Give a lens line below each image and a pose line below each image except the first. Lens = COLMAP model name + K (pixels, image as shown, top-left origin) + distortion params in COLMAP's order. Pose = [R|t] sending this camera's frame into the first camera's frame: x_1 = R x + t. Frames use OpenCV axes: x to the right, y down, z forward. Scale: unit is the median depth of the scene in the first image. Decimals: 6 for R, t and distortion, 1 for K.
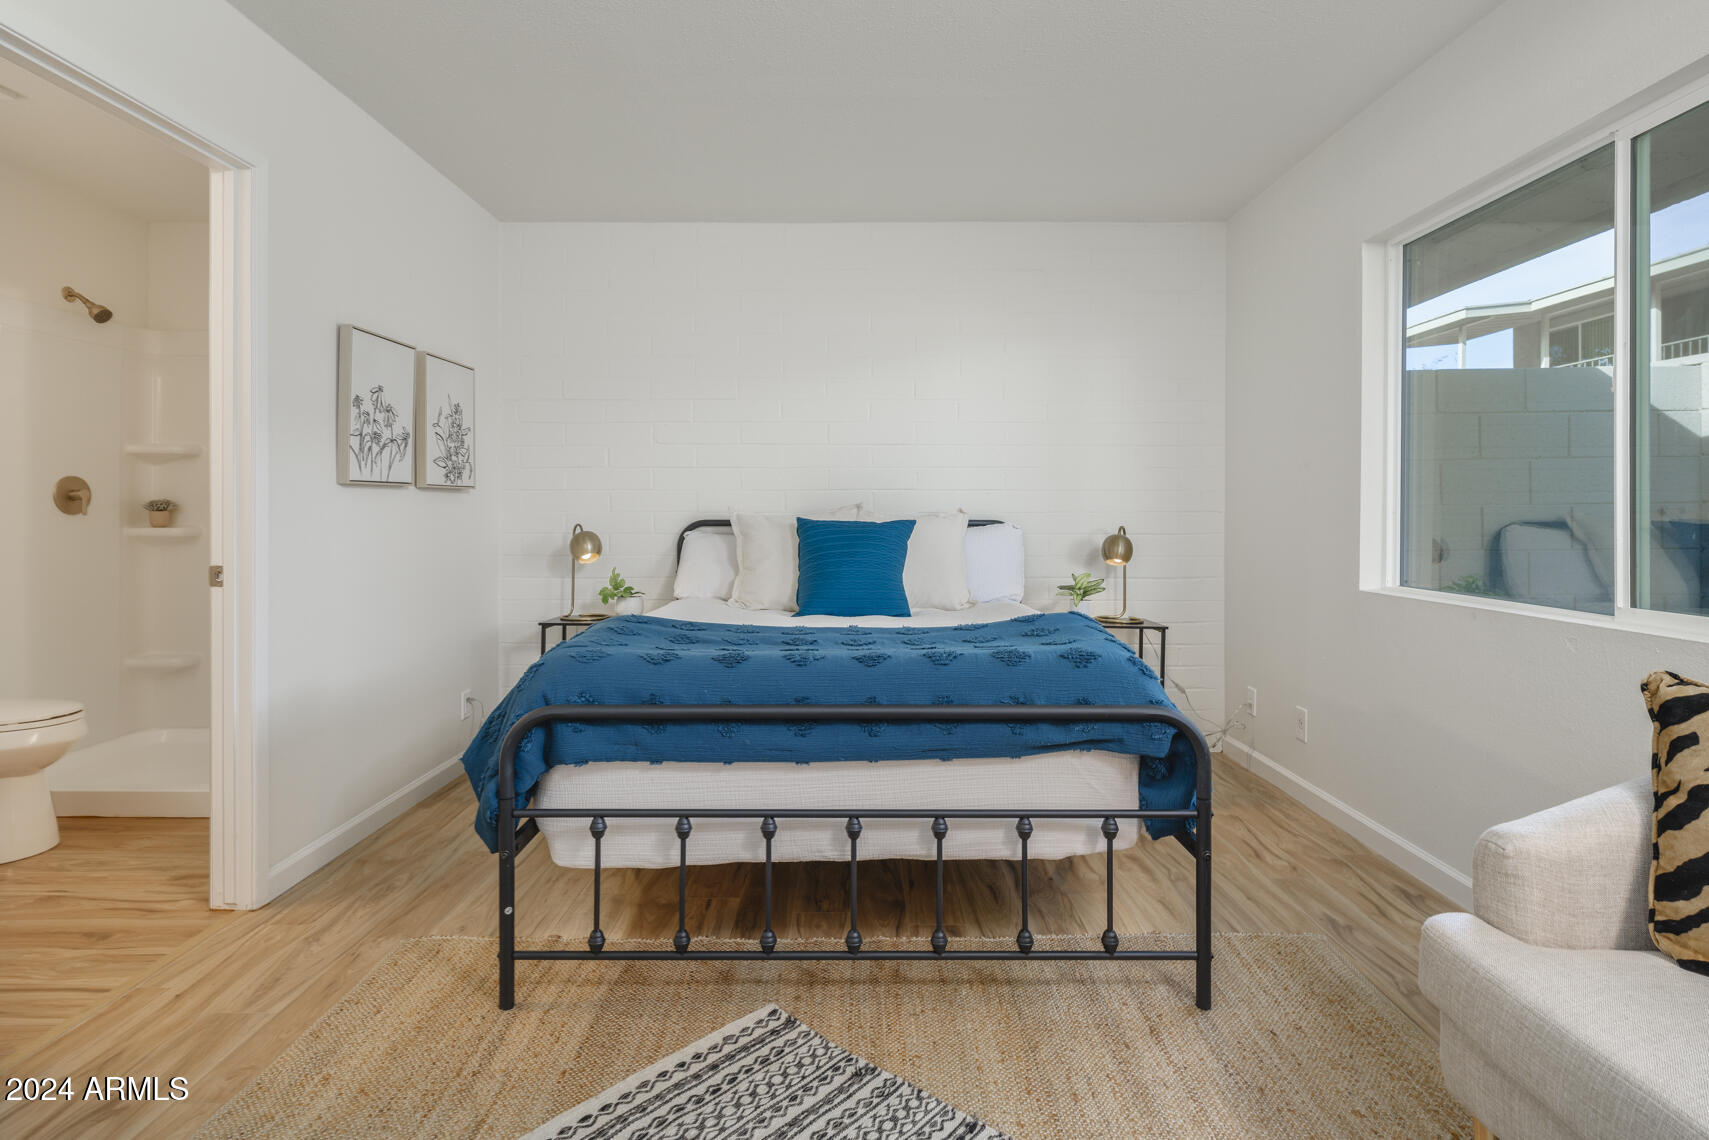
lens RADIAL K [[868.8, 0, 858.7], [0, 868.8, 512.0], [0, 0, 1]] dist [-0.001164, 0.000184]
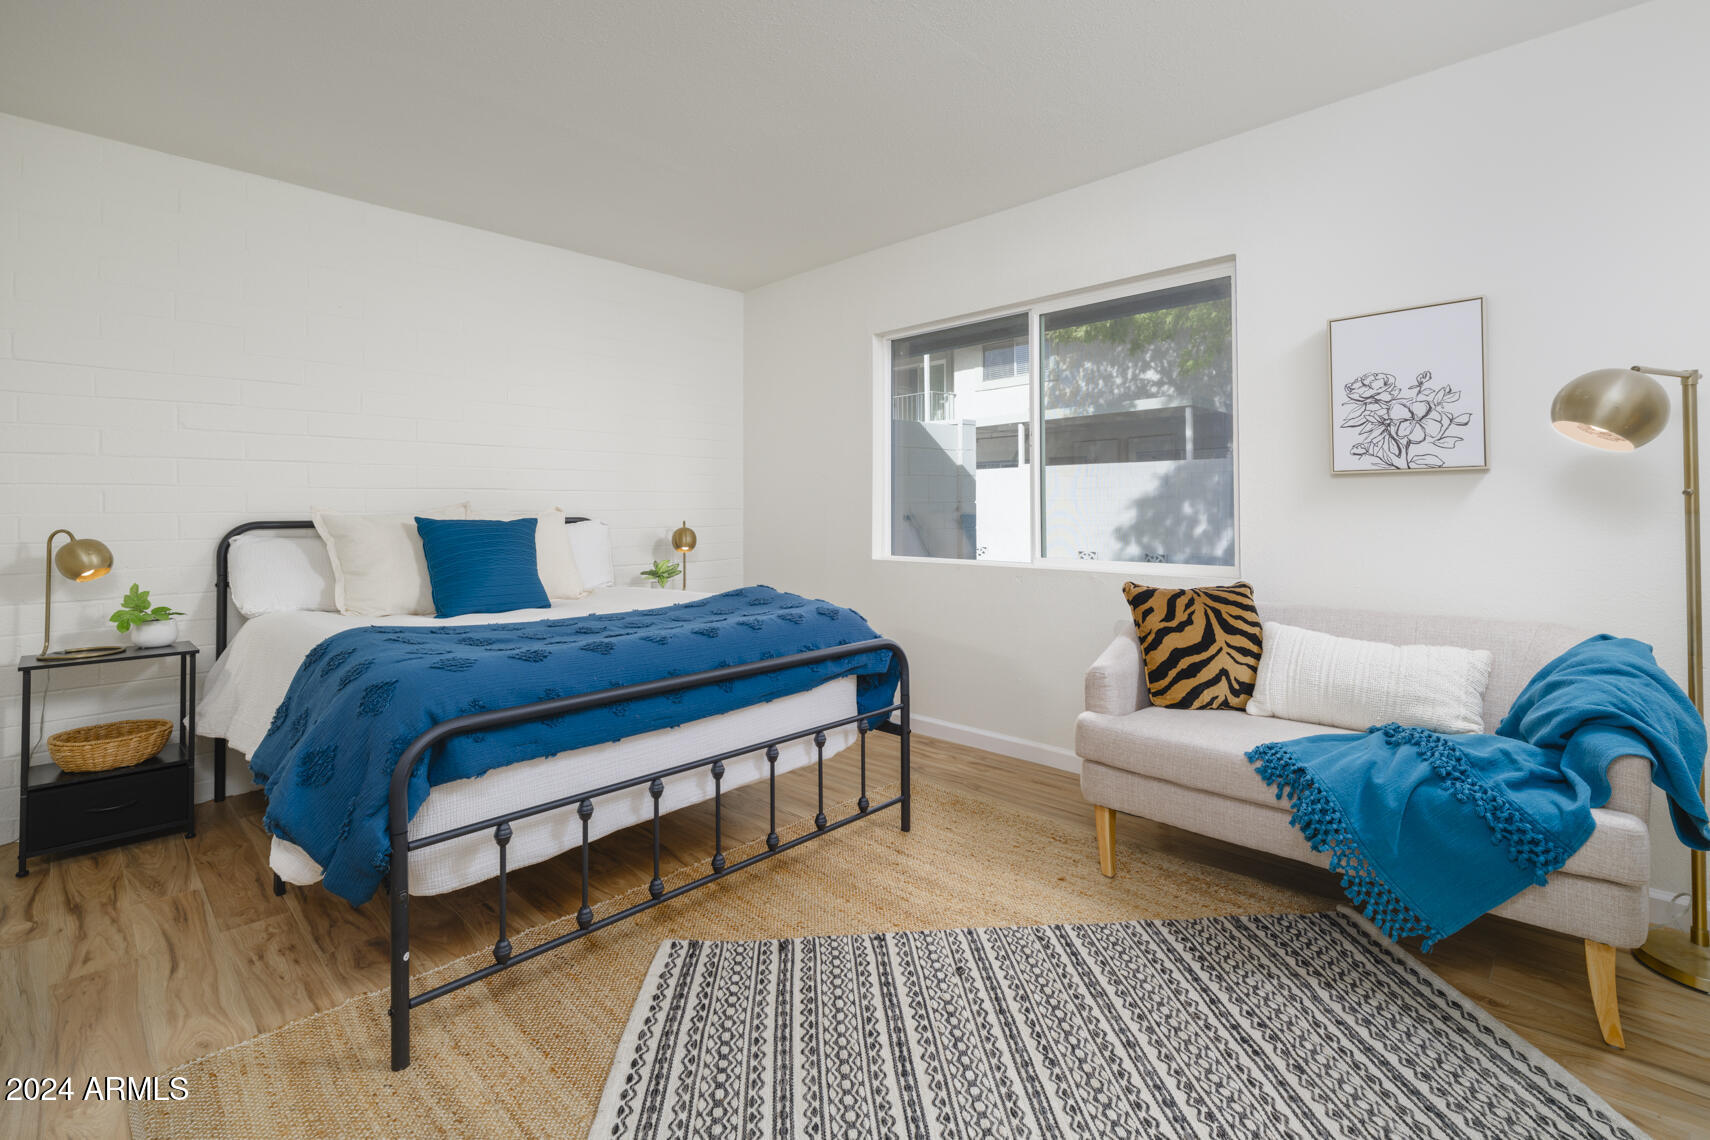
lens RADIAL K [[765.4, 0, 857.6], [0, 765.4, 495.4], [0, 0, 1]] dist [-0.003745, 0.000197]
pose [[0.699677, 0.007253, 0.714423, -0.594063], [0.005287, 0.999869, -0.015328, -0.004397], [-0.714440, 0.014501, 0.699546, 0.095073]]
